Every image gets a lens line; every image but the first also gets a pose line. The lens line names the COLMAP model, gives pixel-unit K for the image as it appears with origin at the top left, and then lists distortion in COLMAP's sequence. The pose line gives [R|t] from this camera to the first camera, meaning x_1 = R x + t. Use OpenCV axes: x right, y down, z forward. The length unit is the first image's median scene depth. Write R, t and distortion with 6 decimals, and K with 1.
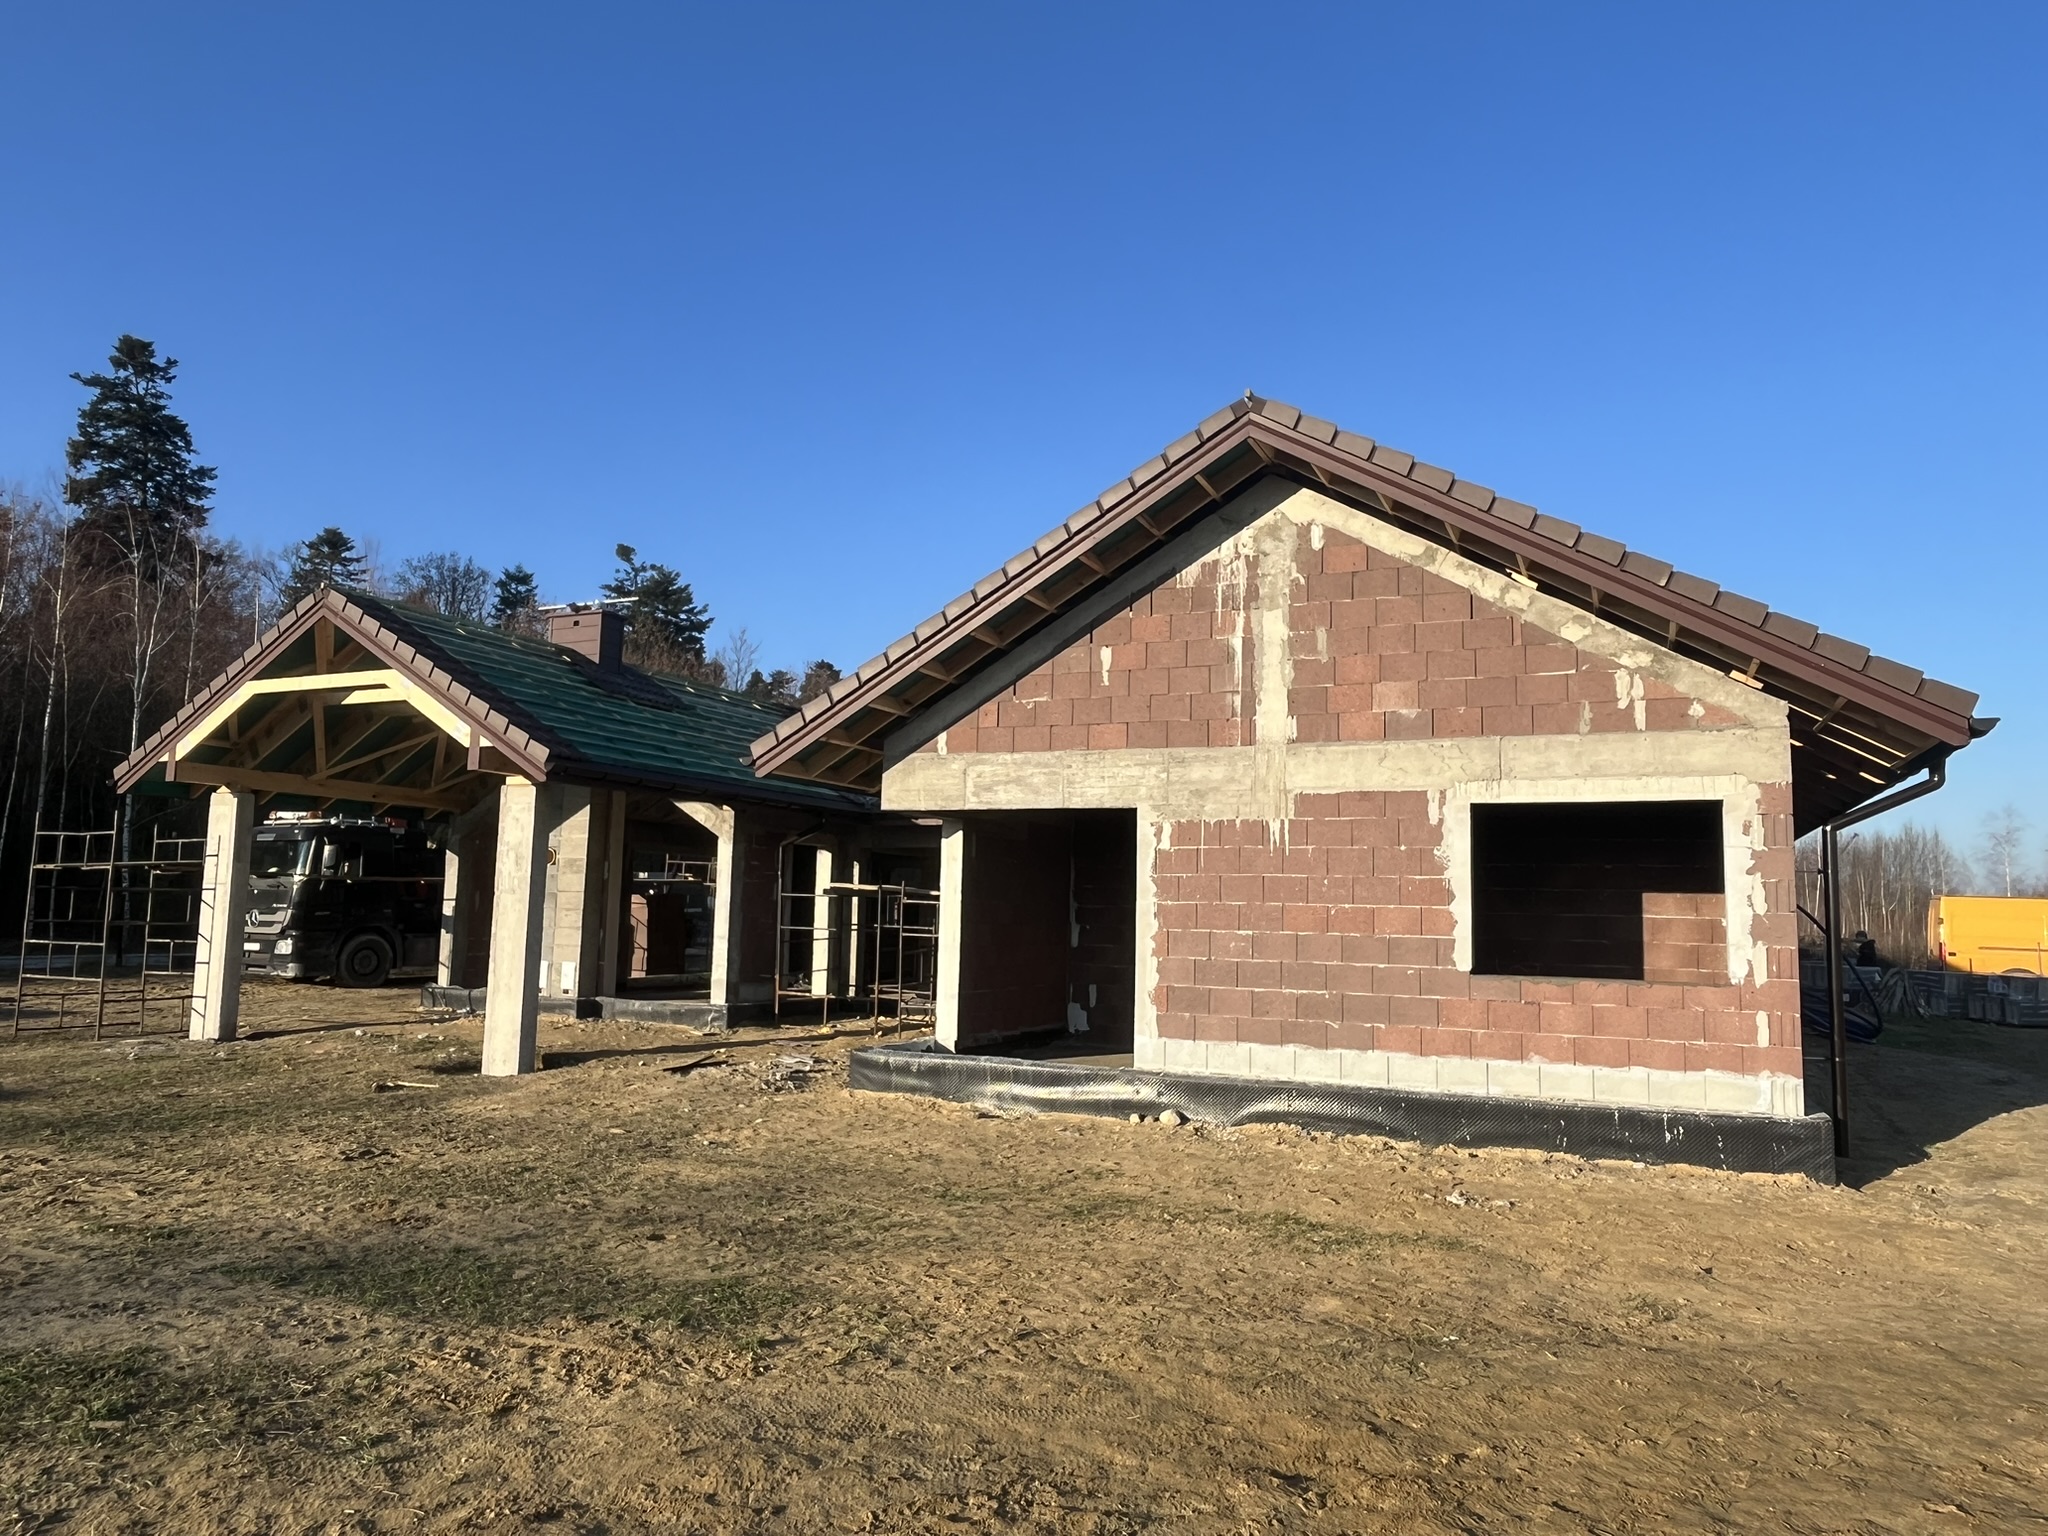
lens RADIAL K [[1344.9, 0, 1029.2], [0, 1344.9, 779.0], [0, 0, 1]] dist [0.002629, 0.001396]
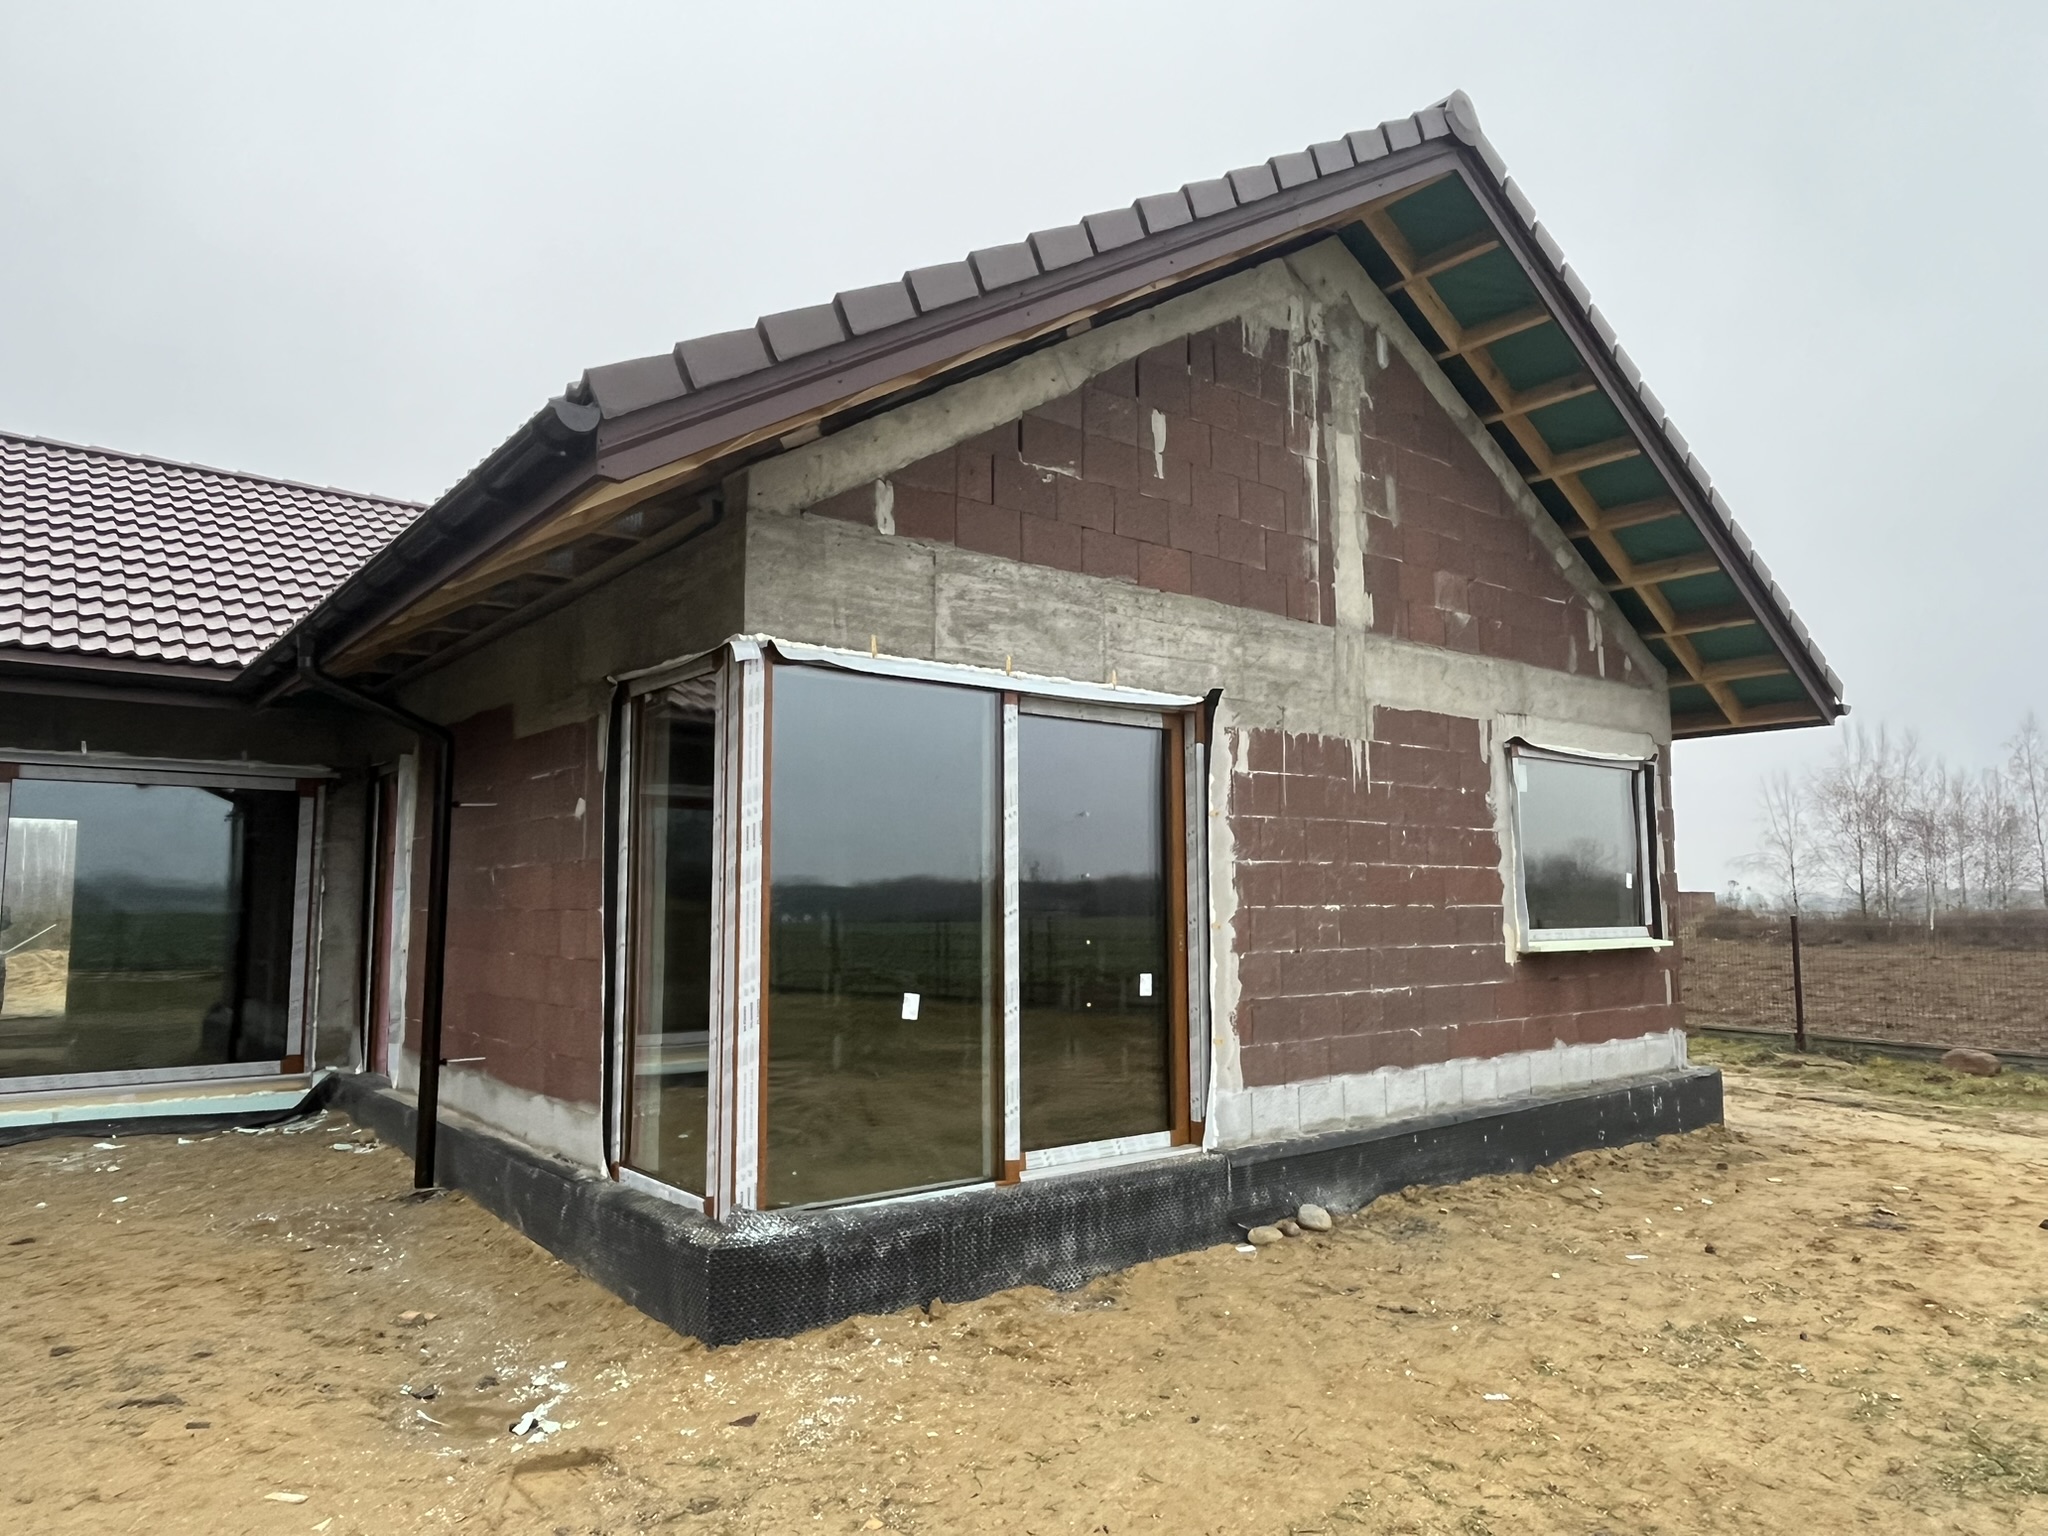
lens RADIAL K [[1344.9, 0, 1029.2], [0, 1344.9, 779.0], [0, 0, 1]] dist [0.002629, 0.001396]
pose [[0.438645, 0.061673, 0.896542, -0.489385], [-0.073021, 0.996789, -0.032843, 0.082750], [-0.895689, -0.051060, 0.441740, 0.833928]]
